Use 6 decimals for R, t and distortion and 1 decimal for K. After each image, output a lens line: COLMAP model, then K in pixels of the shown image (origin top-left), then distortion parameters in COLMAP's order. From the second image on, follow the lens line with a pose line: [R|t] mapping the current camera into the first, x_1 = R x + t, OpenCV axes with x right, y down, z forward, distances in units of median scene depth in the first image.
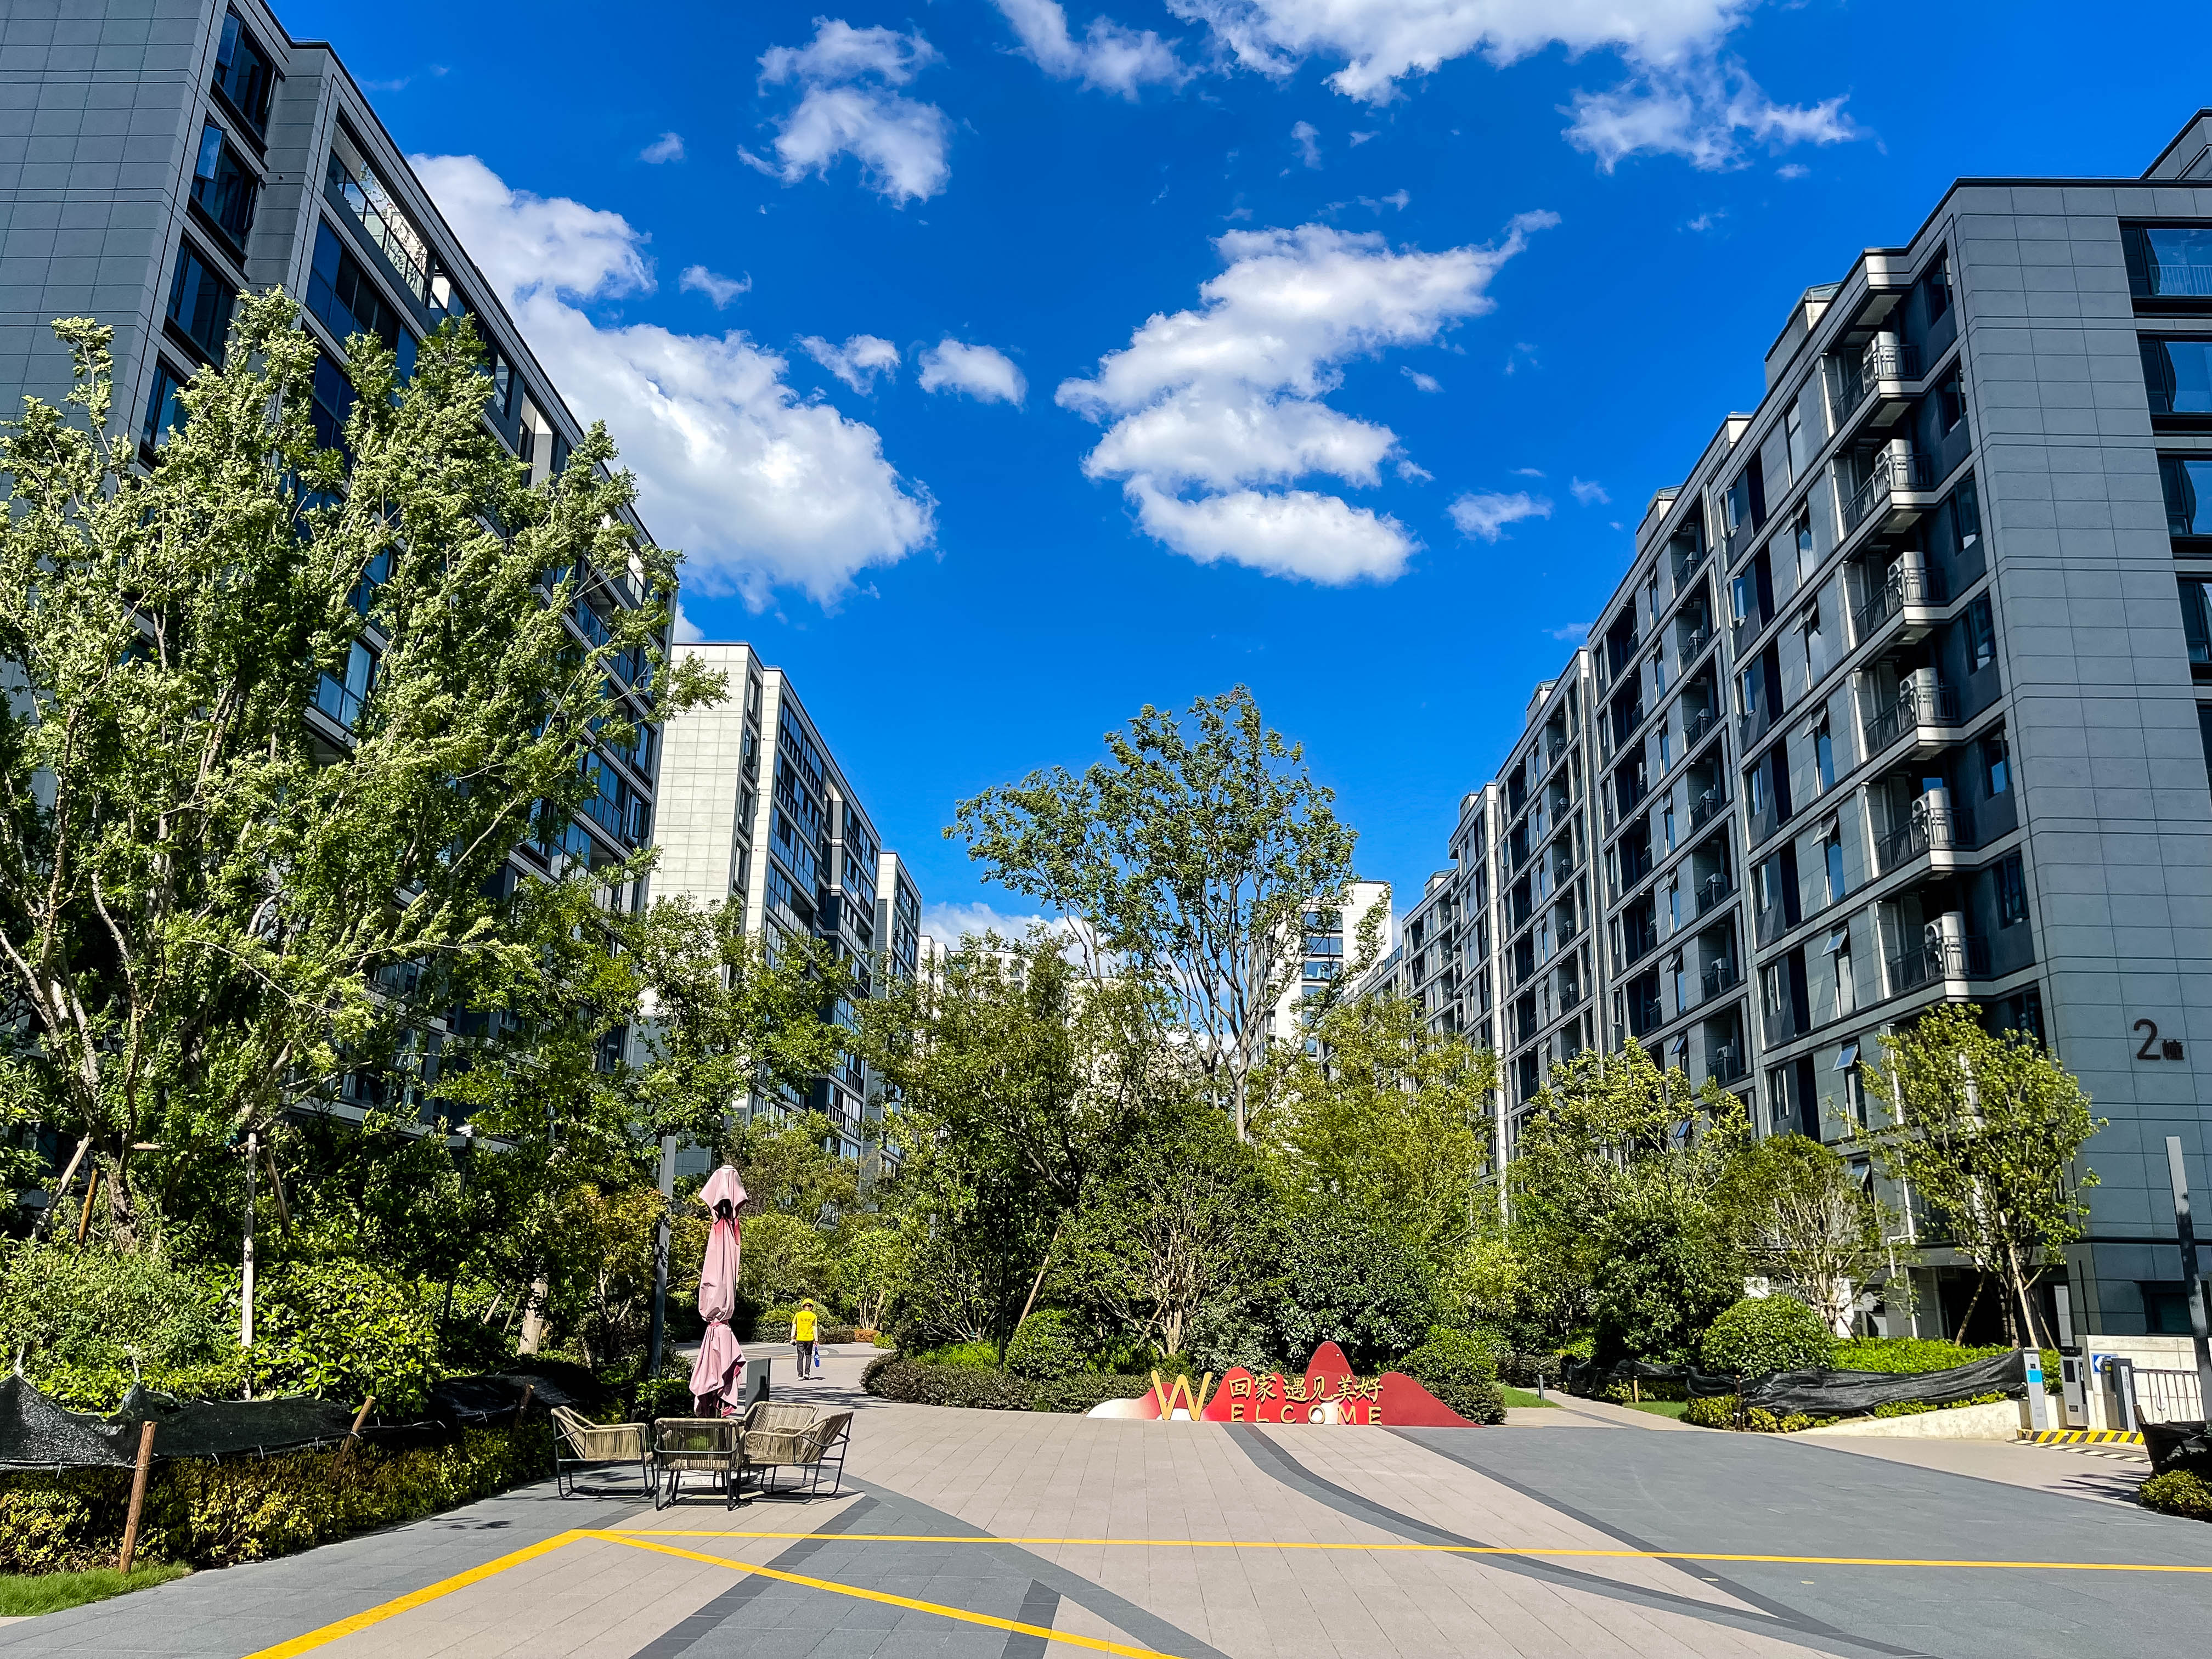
lens RADIAL K [[1703.4, 0, 1106.0], [0, 1703.4, 829.5], [0, 0, 1]] dist [-0.056479, 0.082289]
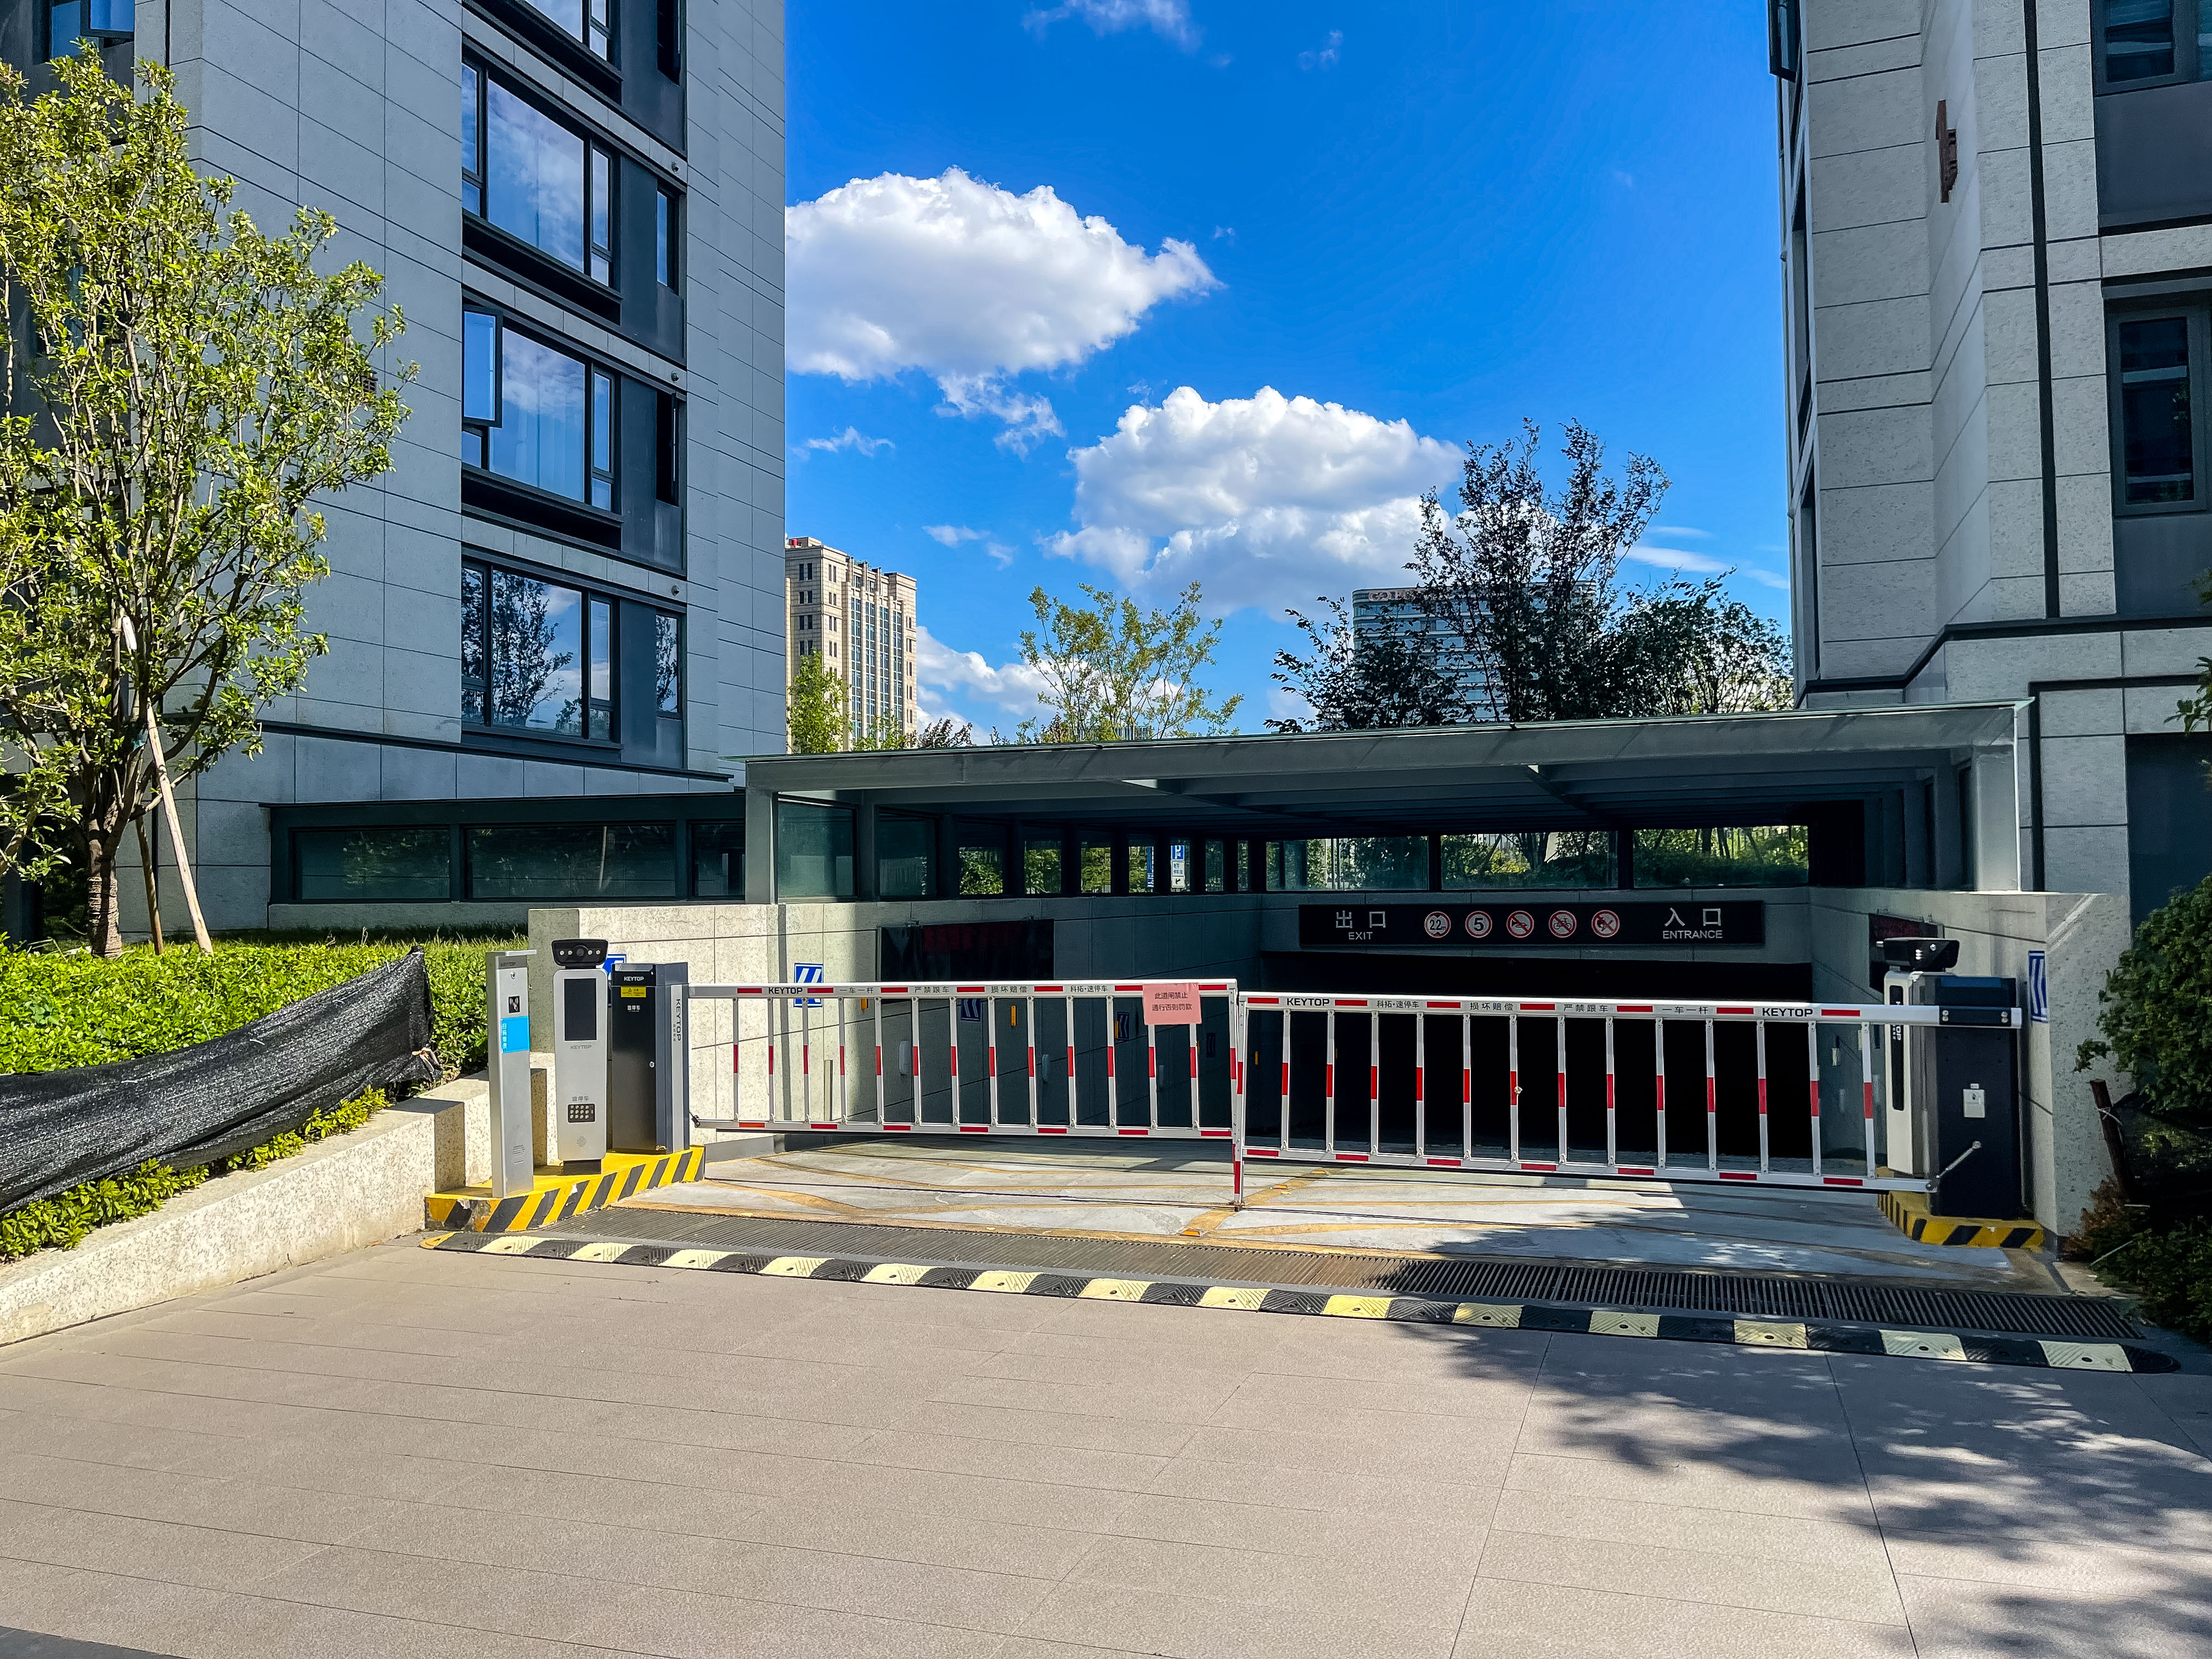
lens RADIAL K [[1703.4, 0, 1106.0], [0, 1703.4, 829.5], [0, 0, 1]] dist [-0.056479, 0.082289]
pose [[0.305415, 0.010550, 0.952161, 0.275503], [-0.240521, 0.968369, 0.066419, 0.236730], [-0.921342, -0.249300, 0.298292, 0.807450]]
